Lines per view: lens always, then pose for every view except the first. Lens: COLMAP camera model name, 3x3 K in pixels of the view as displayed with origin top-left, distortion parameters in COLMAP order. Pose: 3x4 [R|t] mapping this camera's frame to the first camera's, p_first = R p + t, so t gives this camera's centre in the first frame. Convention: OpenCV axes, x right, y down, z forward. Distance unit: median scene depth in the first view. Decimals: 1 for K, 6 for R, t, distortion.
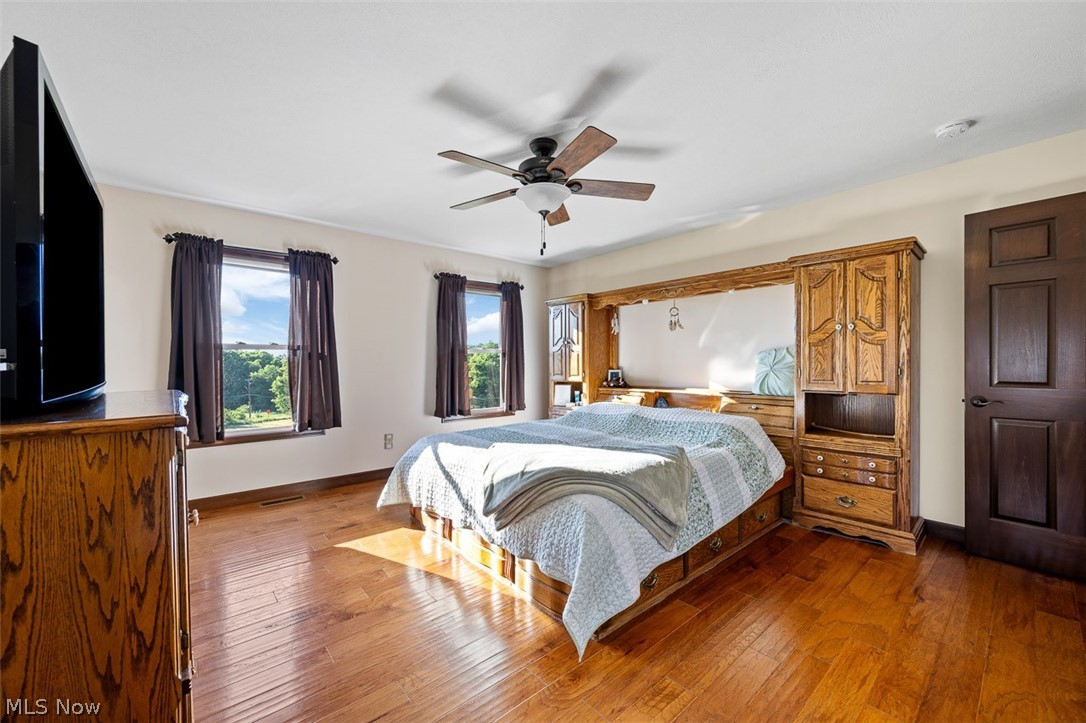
lens RADIAL K [[425.3, 0, 545.5], [0, 425.3, 368.7], [0, 0, 1]] dist [-0.000863, 0.000068]
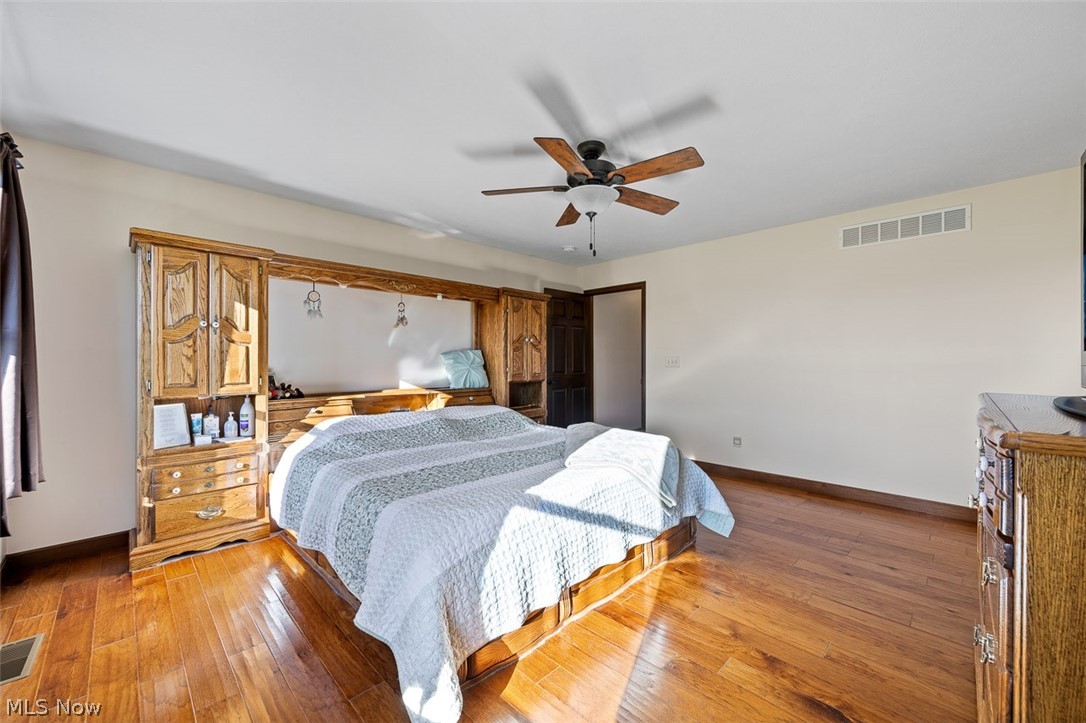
lens RADIAL K [[425.3, 0, 546.5], [0, 425.3, 362.8], [0, 0, 1]] dist [-0.000863, 0.000068]
pose [[-0.074046, 0.003809, 0.997248, -0.628990], [0.017146, 0.999850, -0.002546, -0.005021], [-0.997107, 0.016910, -0.074100, 0.739042]]
